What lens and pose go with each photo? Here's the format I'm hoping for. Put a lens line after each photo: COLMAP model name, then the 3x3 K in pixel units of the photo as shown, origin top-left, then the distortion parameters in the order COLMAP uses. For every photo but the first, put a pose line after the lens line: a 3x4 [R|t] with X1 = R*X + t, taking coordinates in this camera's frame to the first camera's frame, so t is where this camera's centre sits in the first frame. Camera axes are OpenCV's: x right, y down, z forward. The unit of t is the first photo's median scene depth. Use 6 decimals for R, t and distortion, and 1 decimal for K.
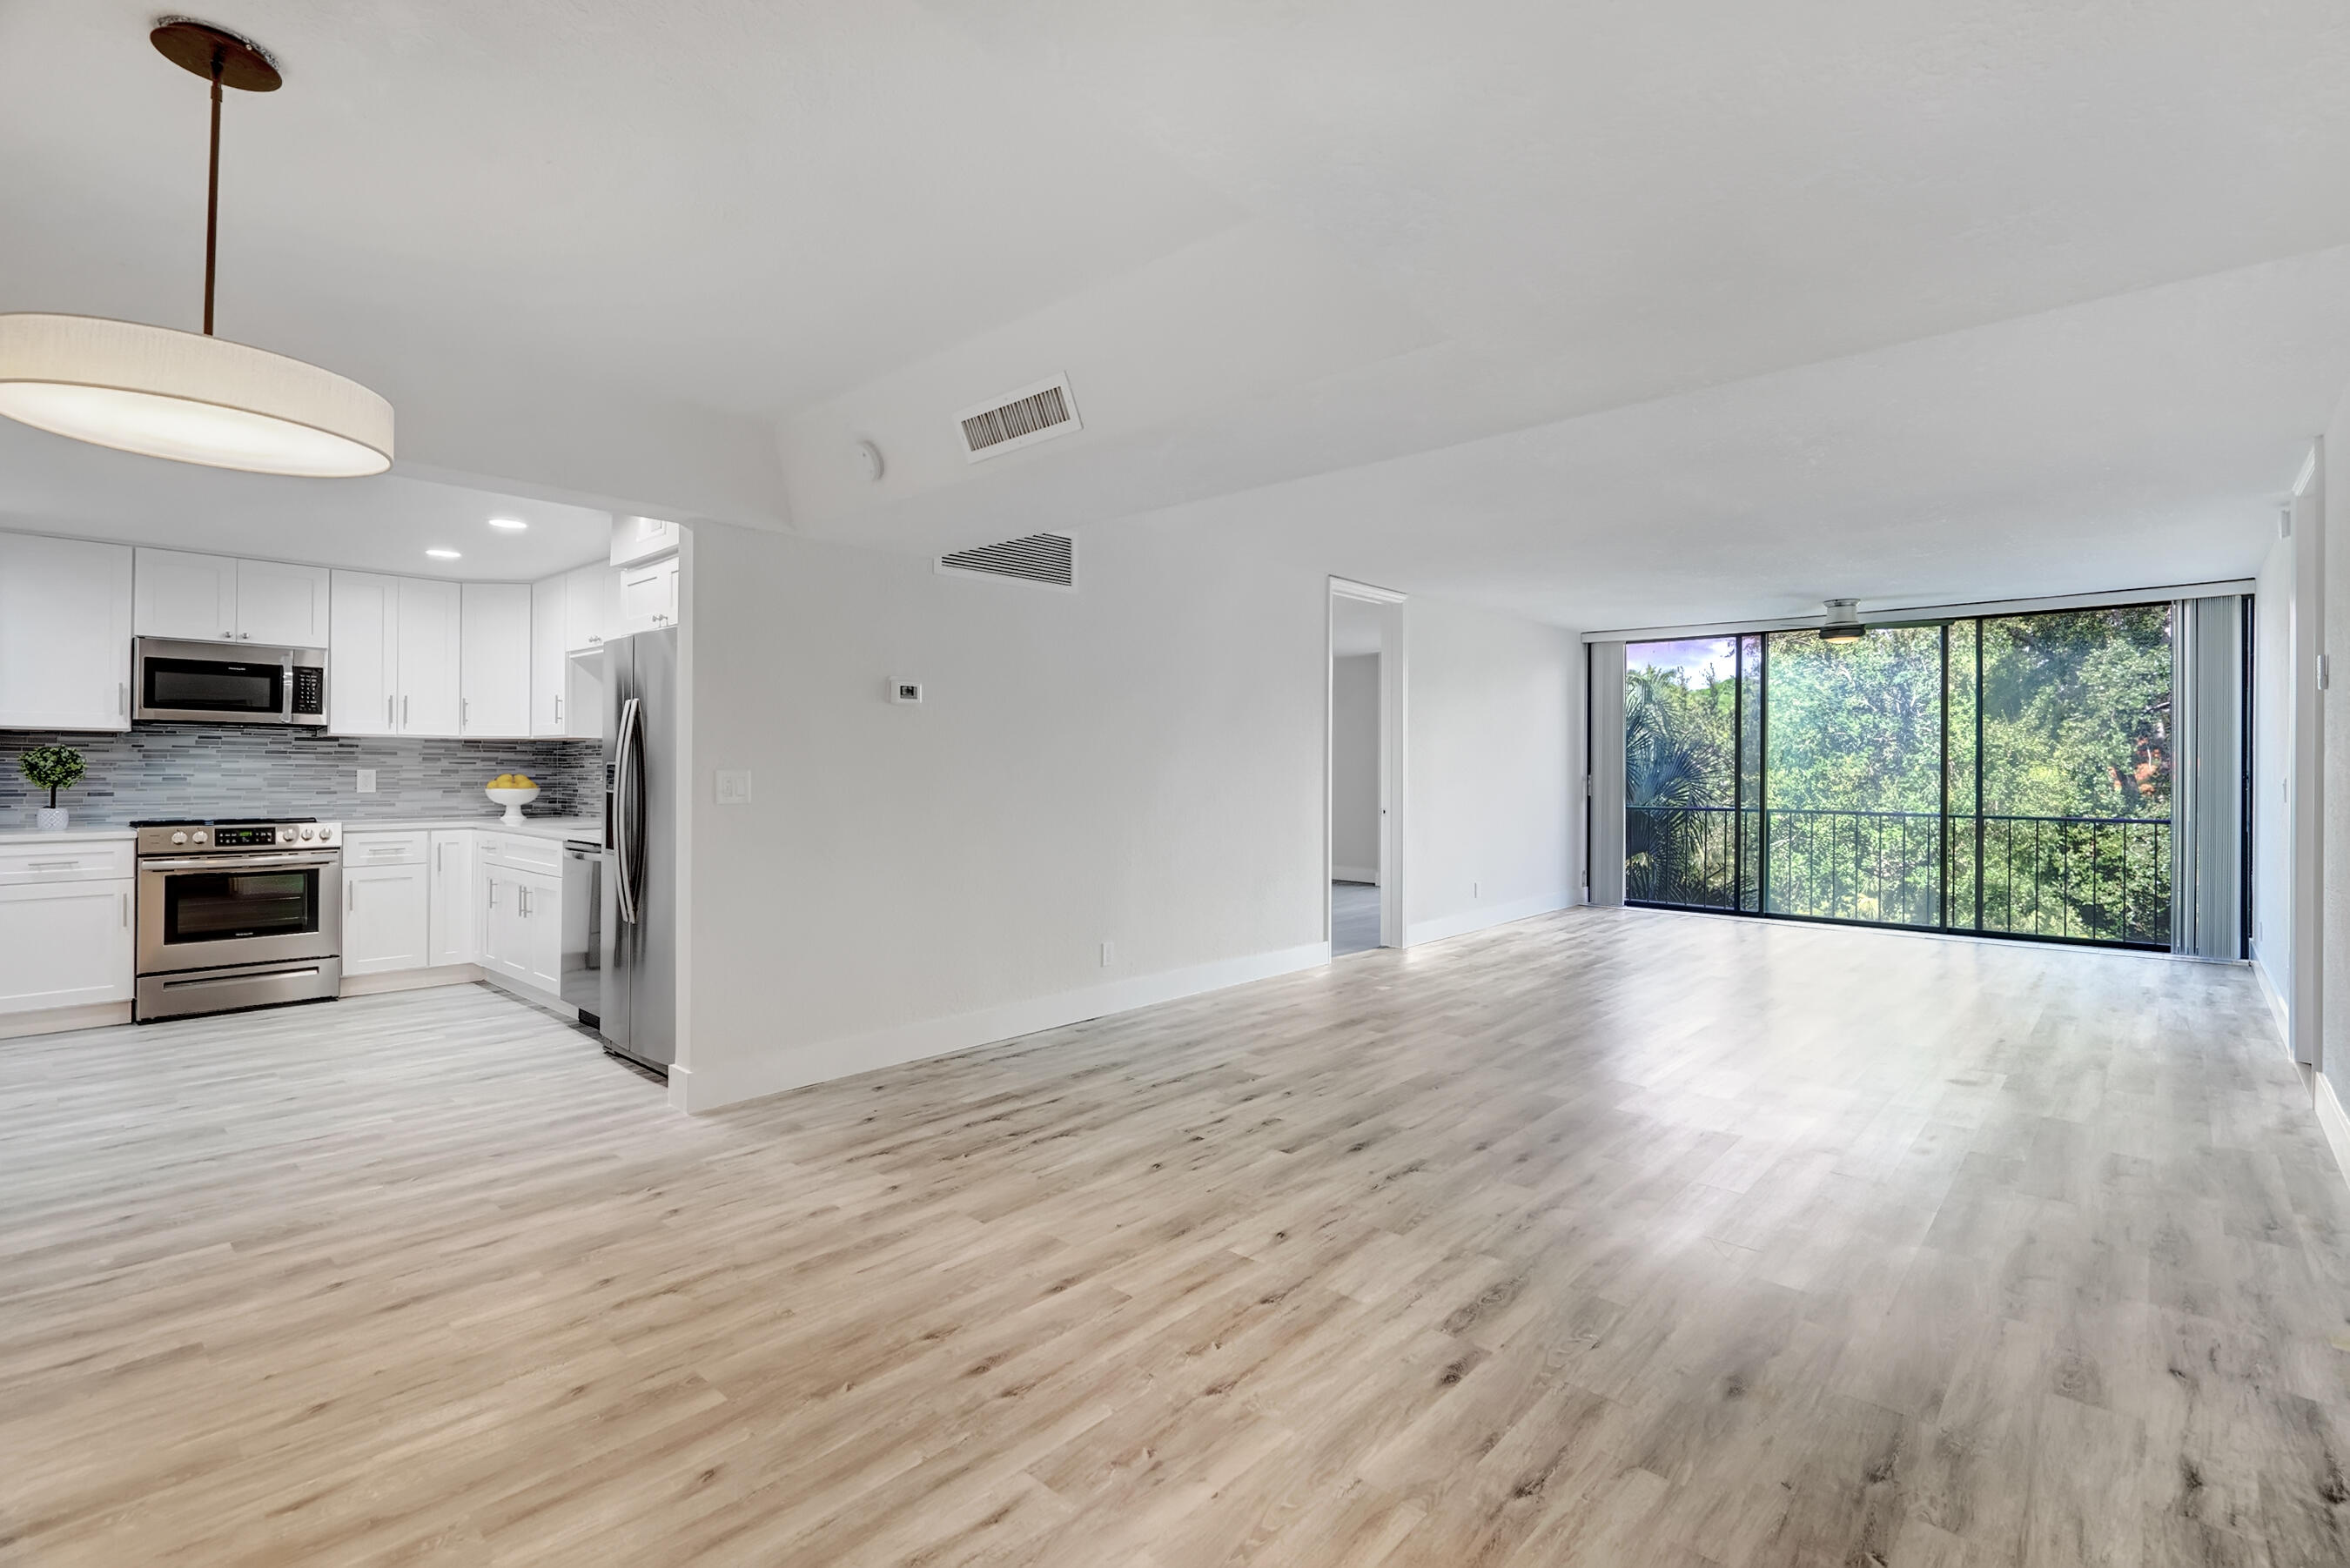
lens RADIAL K [[1066.8, 0, 1196.8], [0, 1066.8, 775.8], [0, 0, 1]] dist [0.000241, 0.000091]
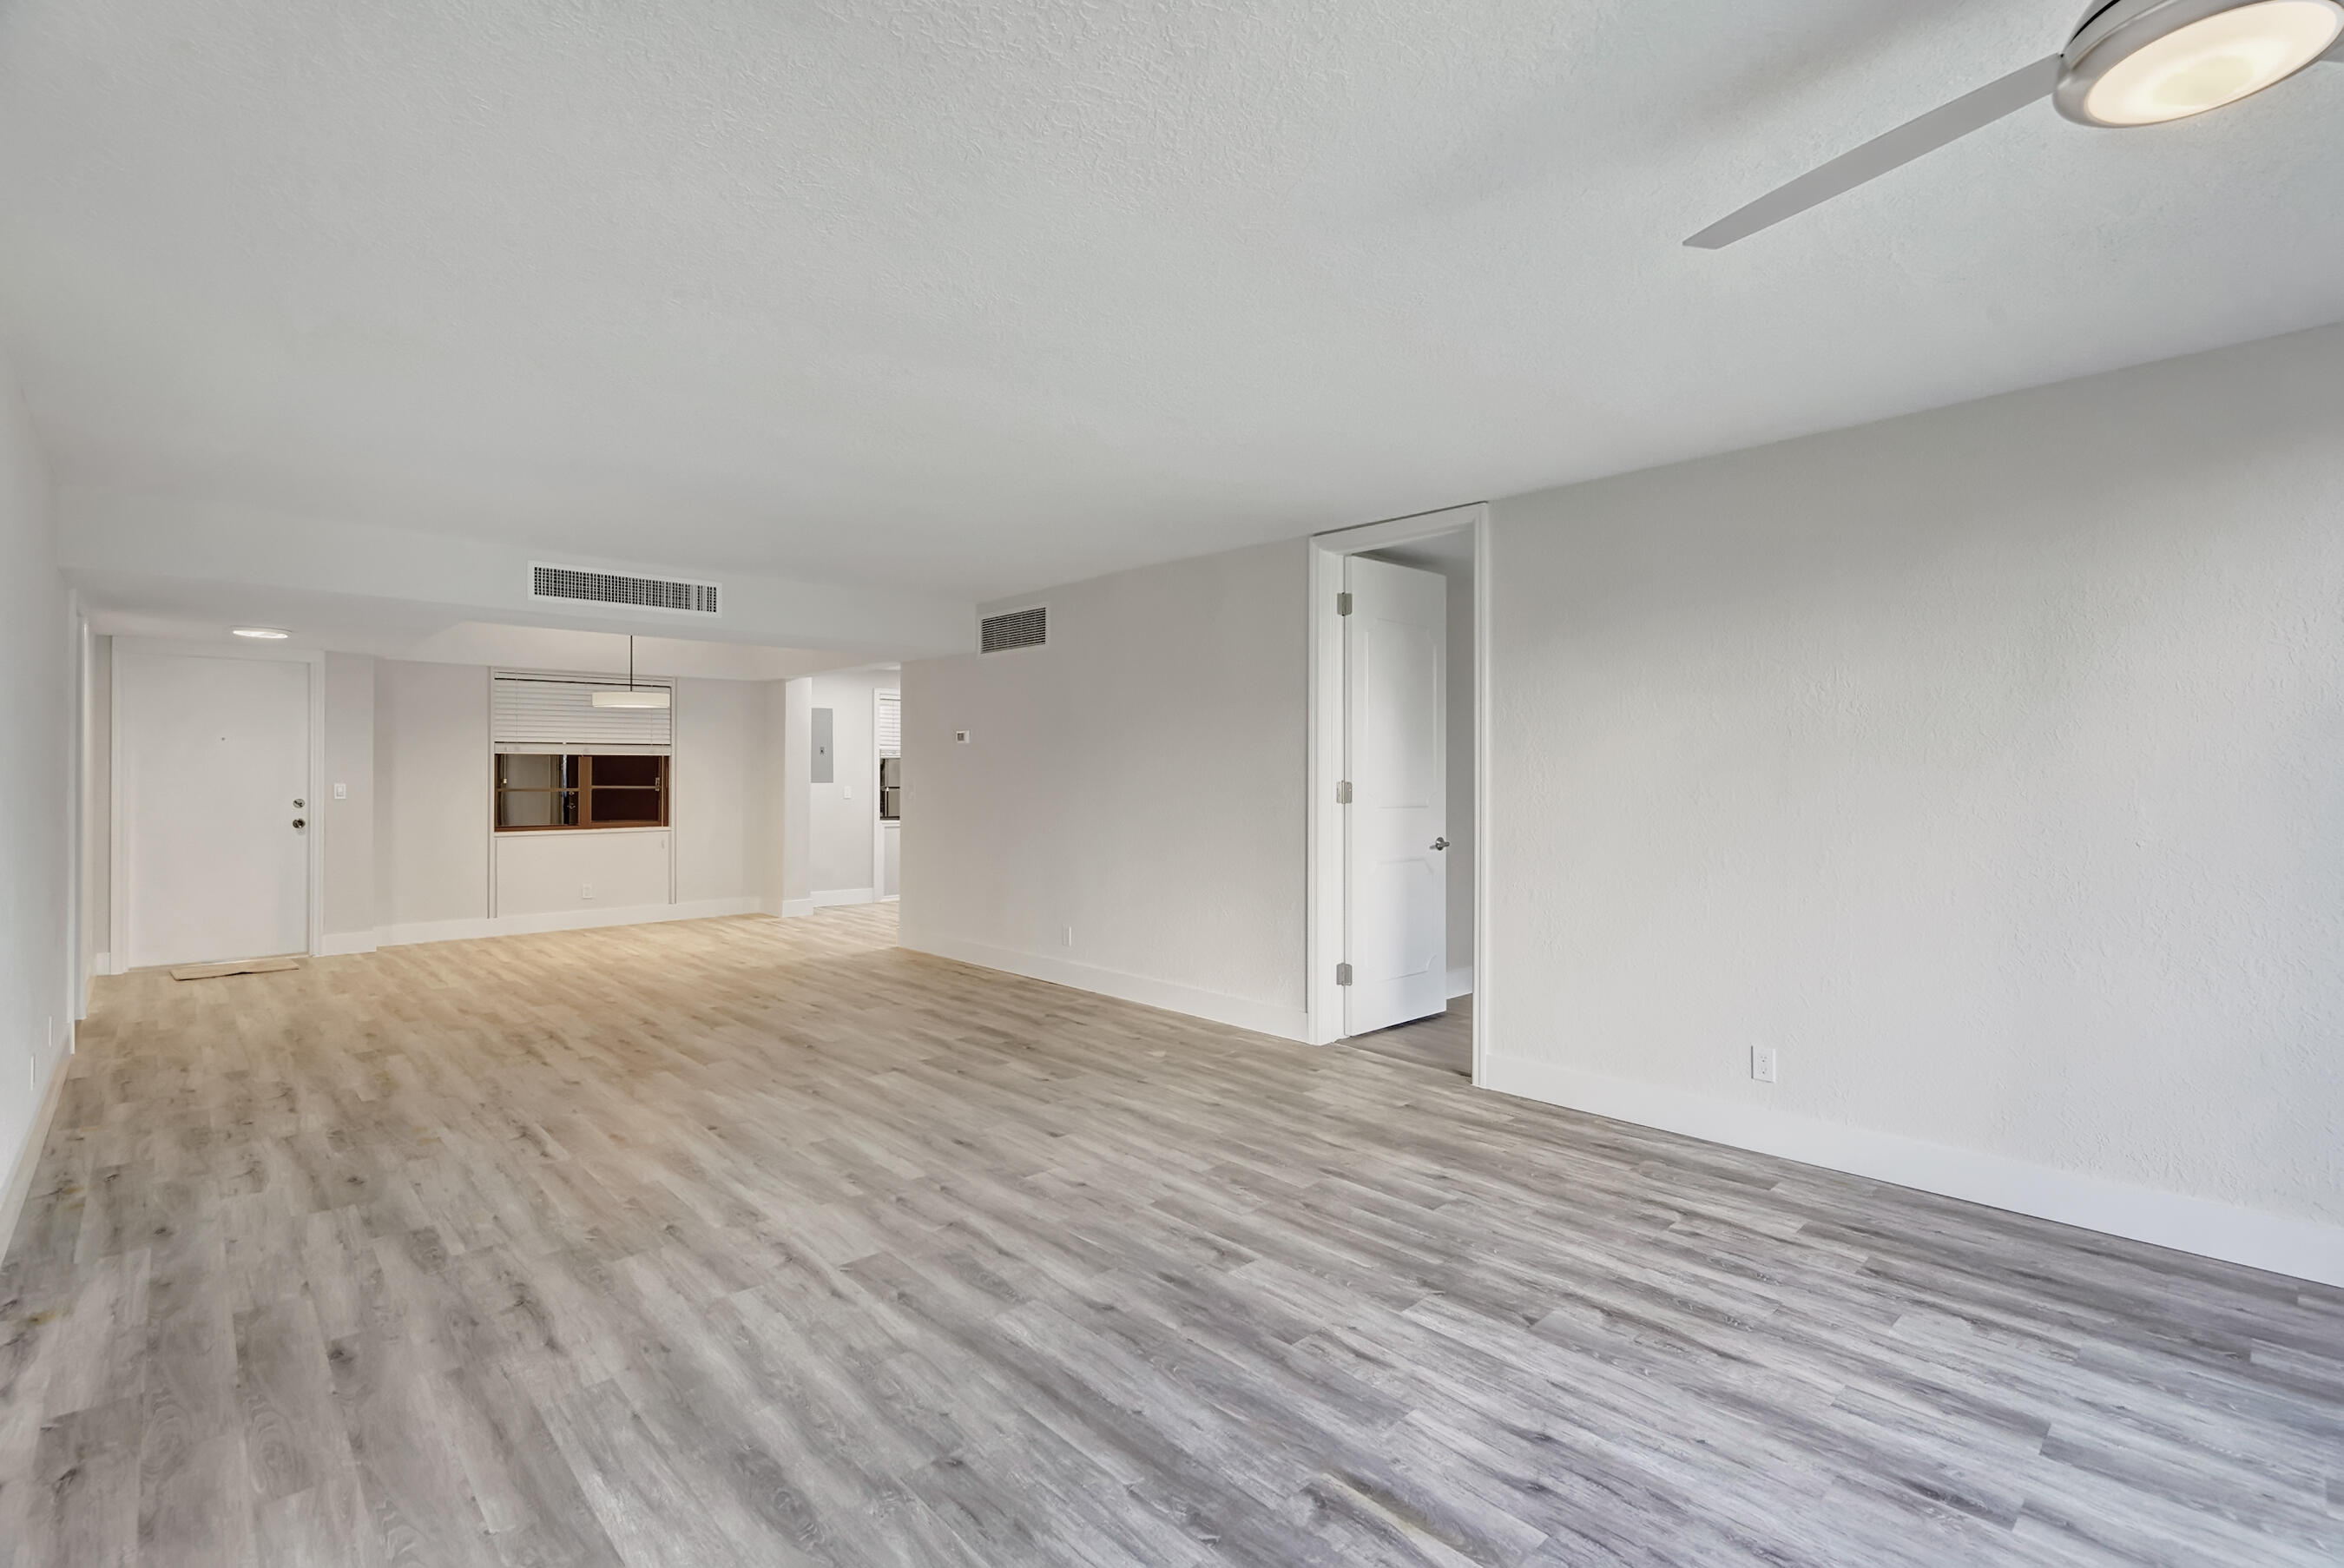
lens RADIAL K [[1088.5, 0, 1174.9], [0, 1088.5, 776.7], [0, 0, 1]] dist [-0.002215, 0.000874]
pose [[-0.086468, -0.002870, -0.996250, 1.203670], [-0.014189, 0.999898, -0.001649, -0.016104], [0.996154, 0.013993, -0.086500, 1.296996]]
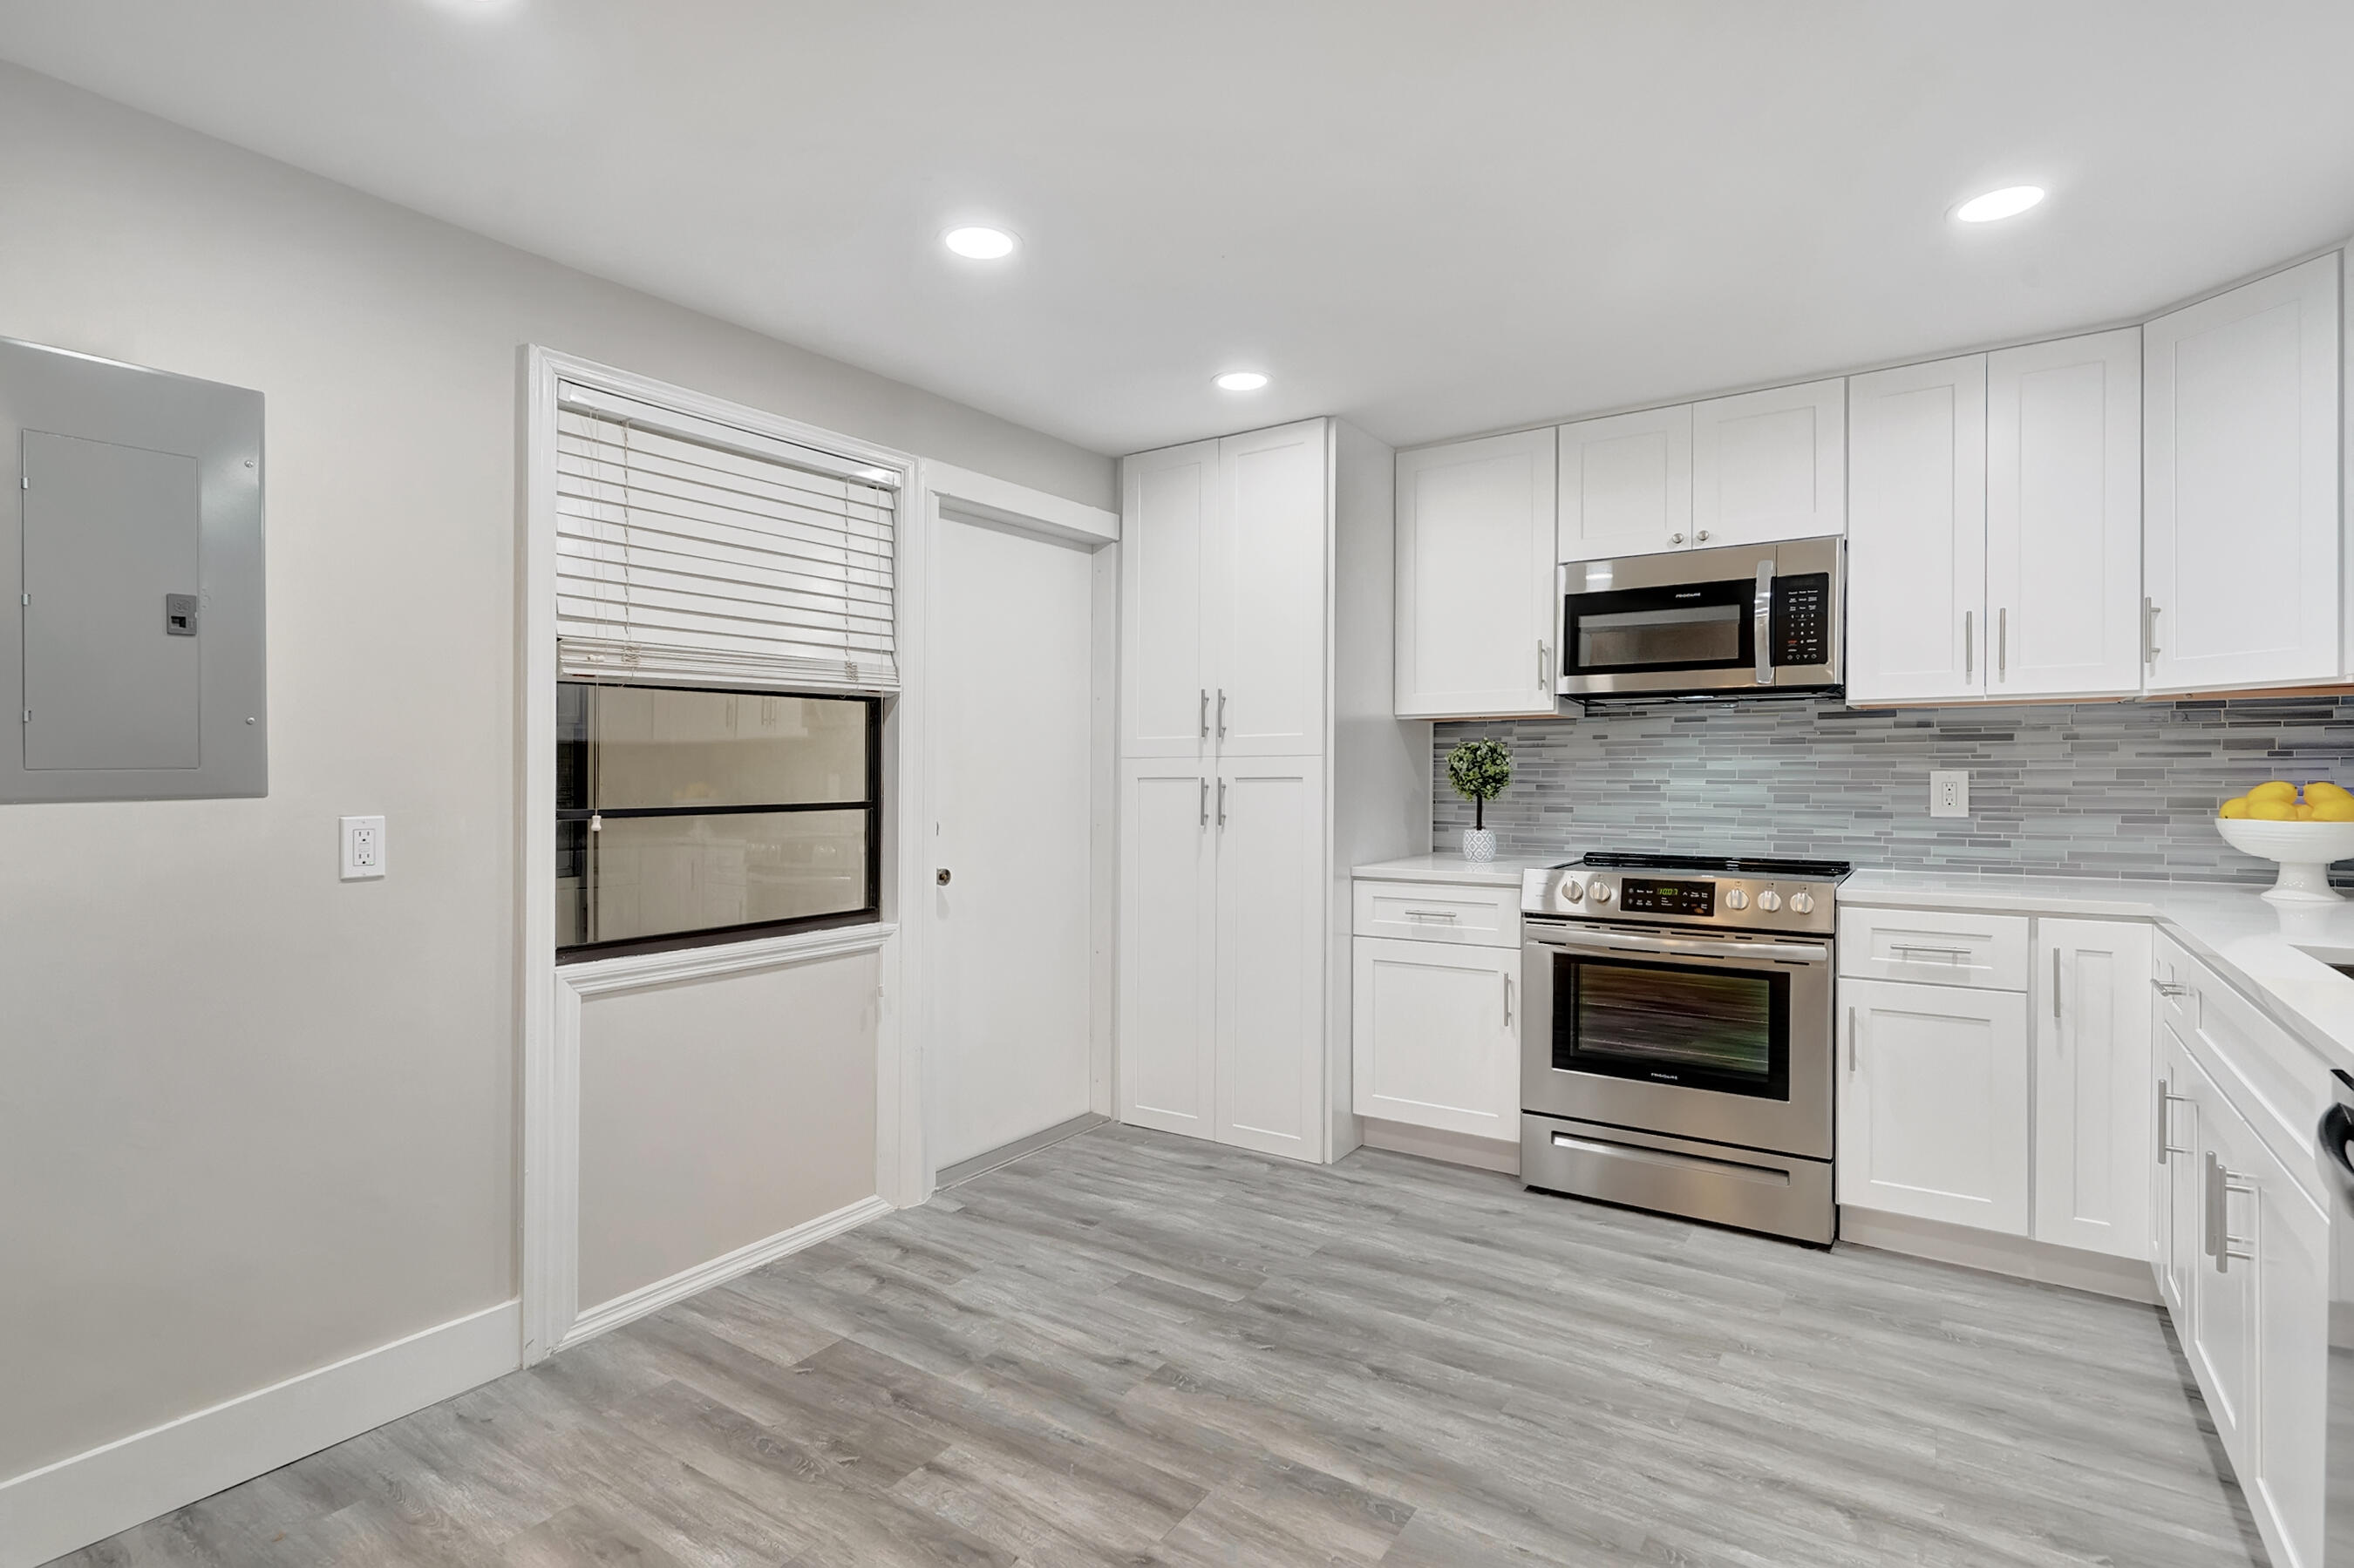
lens RADIAL K [[1097.5, 0, 1164.8], [0, 1097.5, 770.1], [0, 0, 1]] dist [-0.002581, 0.000955]
pose [[0.099901, -0.005714, -0.994981, -0.389021], [0.000190, 0.999984, -0.005724, -0.004319], [0.994997, 0.000383, 0.099901, 0.742361]]
